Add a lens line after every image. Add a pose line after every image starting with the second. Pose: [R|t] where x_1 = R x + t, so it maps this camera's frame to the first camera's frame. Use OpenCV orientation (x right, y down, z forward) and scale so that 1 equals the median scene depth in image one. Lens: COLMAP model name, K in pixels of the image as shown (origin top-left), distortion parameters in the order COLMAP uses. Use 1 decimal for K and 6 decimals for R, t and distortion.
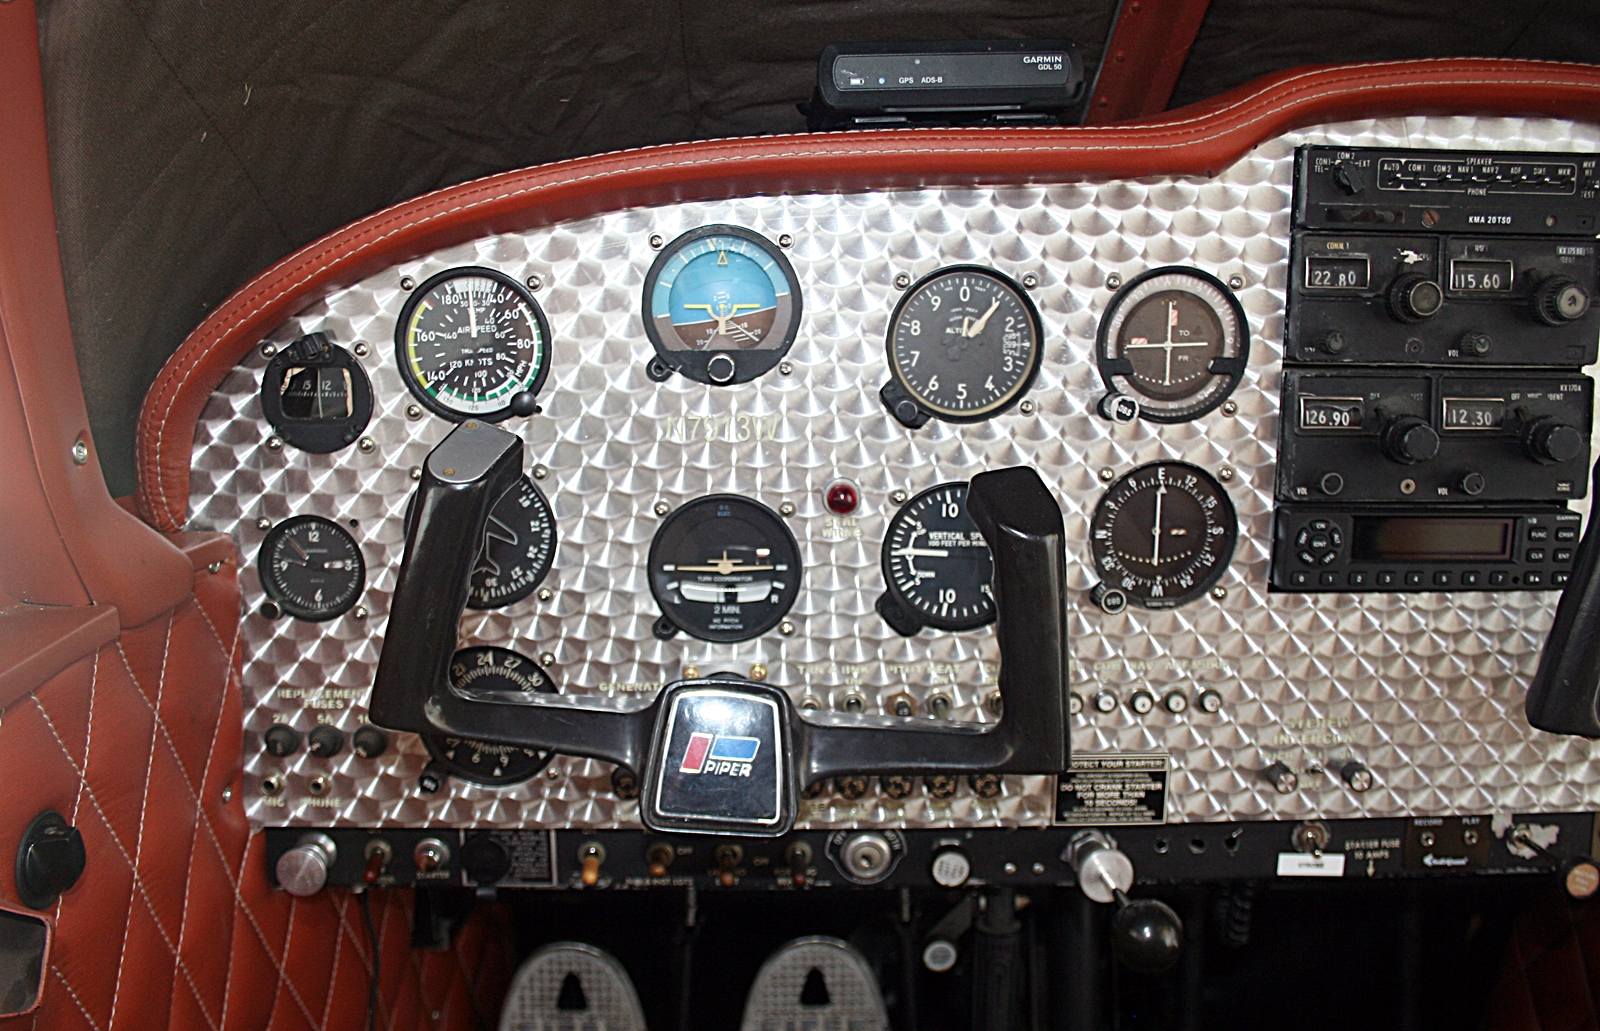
lens RADIAL K [[1420.8, 0, 814.8], [0, 1420.8, 548.4], [0, 0, 1]] dist [-0.151583, 0.122908]
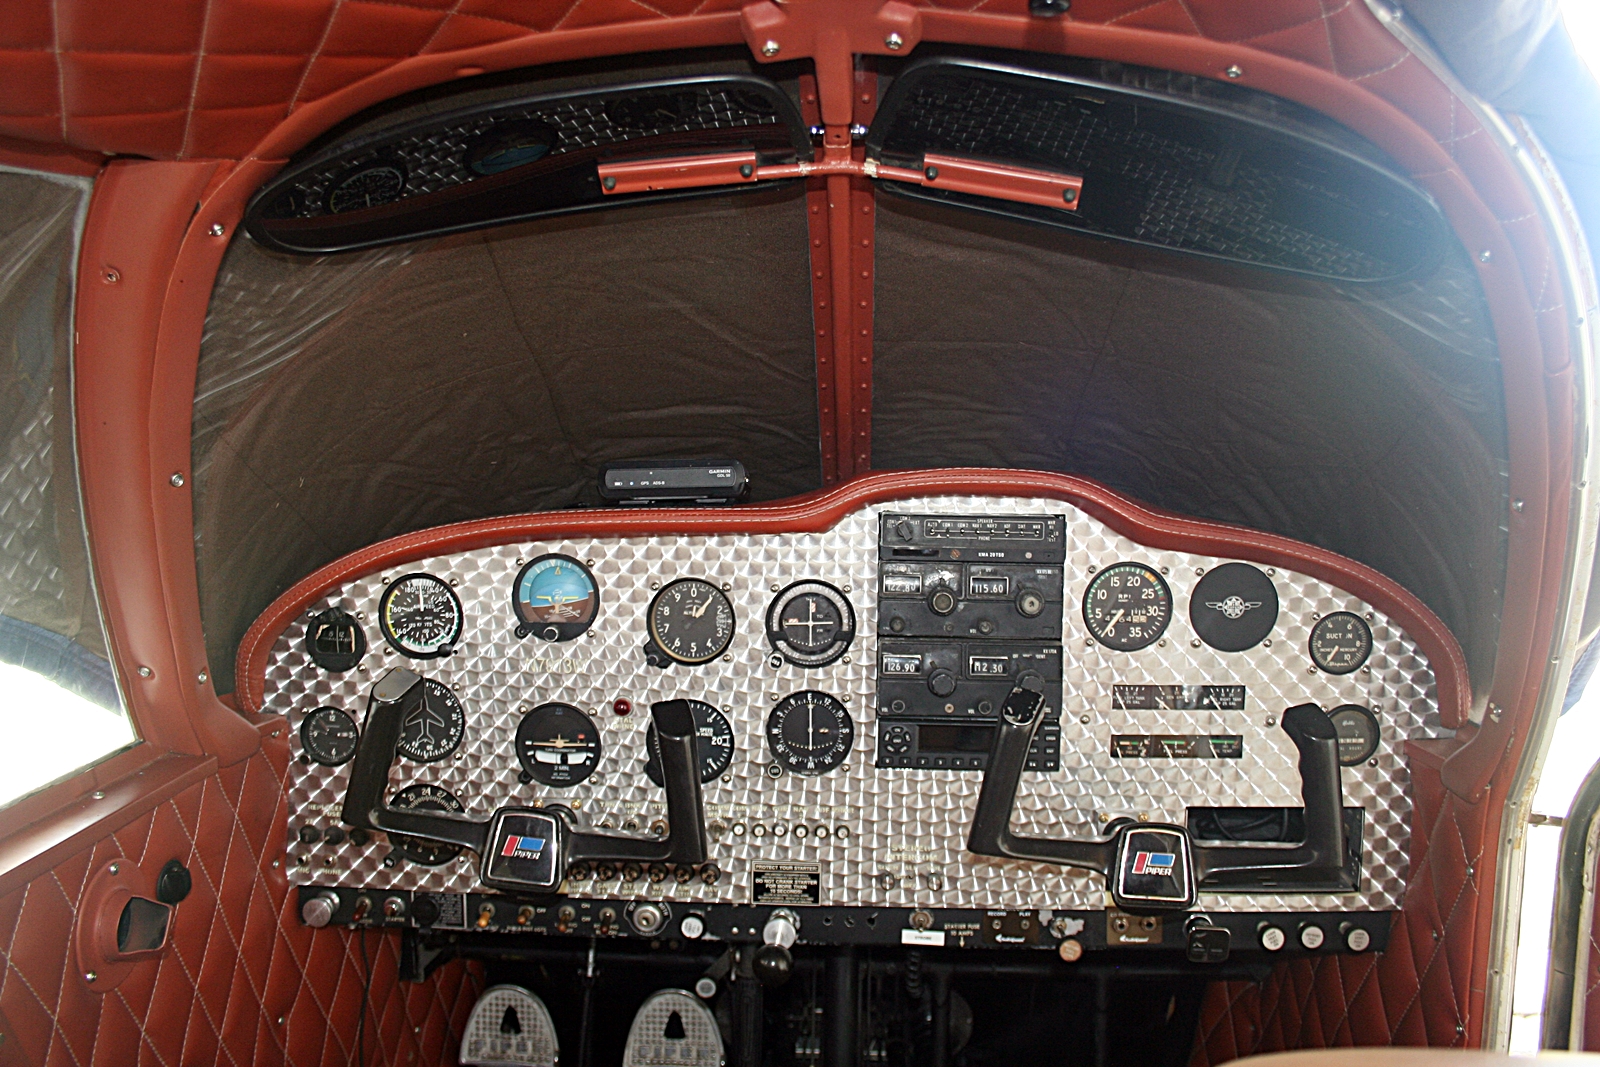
lens RADIAL K [[1303.4, 0, 801.6], [0, 1303.4, 552.6], [0, 0, 1]] dist [-0.145174, 0.112853]
pose [[0.997642, 0.017003, -0.066496, 0.340471], [-0.024299, 0.993579, -0.110500, -0.052514], [0.064191, 0.111855, 0.991649, -0.594339]]
